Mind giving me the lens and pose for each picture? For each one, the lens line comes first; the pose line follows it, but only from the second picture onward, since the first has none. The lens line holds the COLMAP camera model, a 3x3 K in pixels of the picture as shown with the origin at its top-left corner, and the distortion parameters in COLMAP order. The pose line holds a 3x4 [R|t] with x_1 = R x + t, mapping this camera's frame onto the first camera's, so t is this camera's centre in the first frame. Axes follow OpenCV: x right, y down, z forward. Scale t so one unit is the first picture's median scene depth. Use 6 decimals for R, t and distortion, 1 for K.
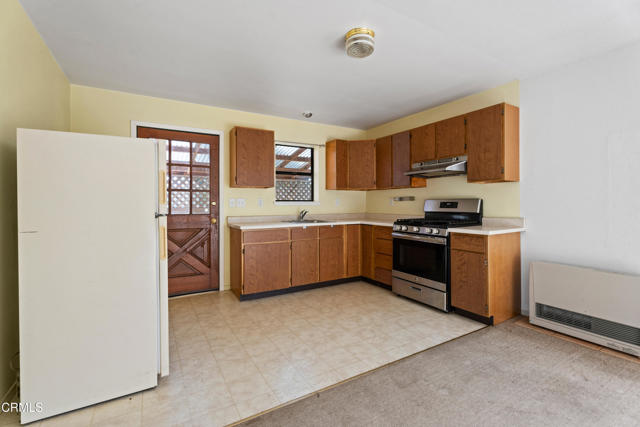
lens RADIAL K [[285.1, 0, 318.4], [0, 285.1, 204.5], [0, 0, 1]] dist [0.001832, 0.000426]
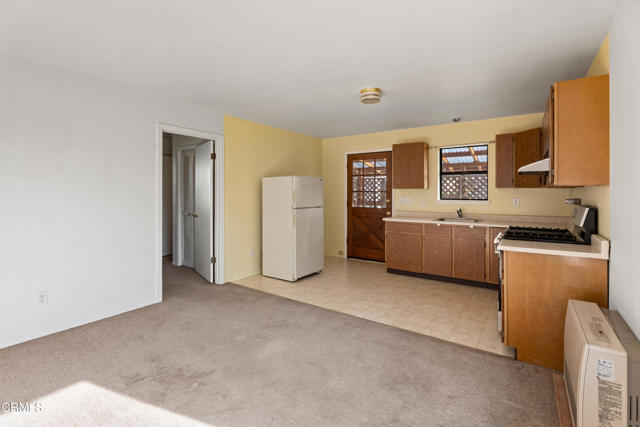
lens RADIAL K [[302.9, 0, 320.9], [0, 302.9, 191.4], [0, 0, 1]] dist [-0.000788, -0.000031]
pose [[0.427430, 0.002644, -0.904045, 0.866440], [-0.003895, 0.999992, 0.001083, -0.051439], [0.904040, 0.003058, 0.427436, 0.072448]]
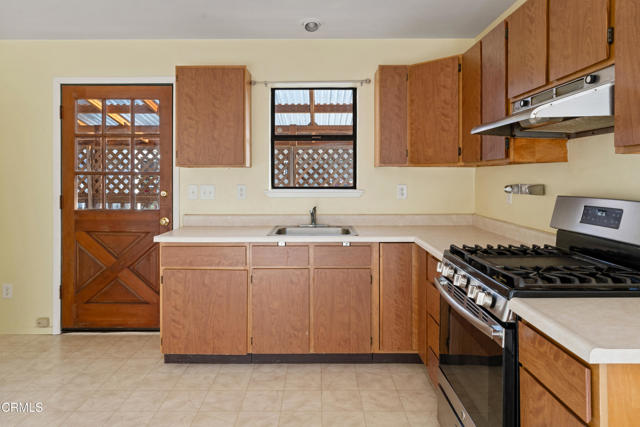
lens RADIAL K [[417.8, 0, 321.8], [0, 417.8, 178.8], [0, 0, 1]] dist [-0.004907, 0.001082]
pose [[0.865055, 0.006167, -0.501639, 0.411868], [-0.003691, 0.999976, 0.005928, -0.044422], [0.501663, -0.003277, 0.865057, 0.393952]]
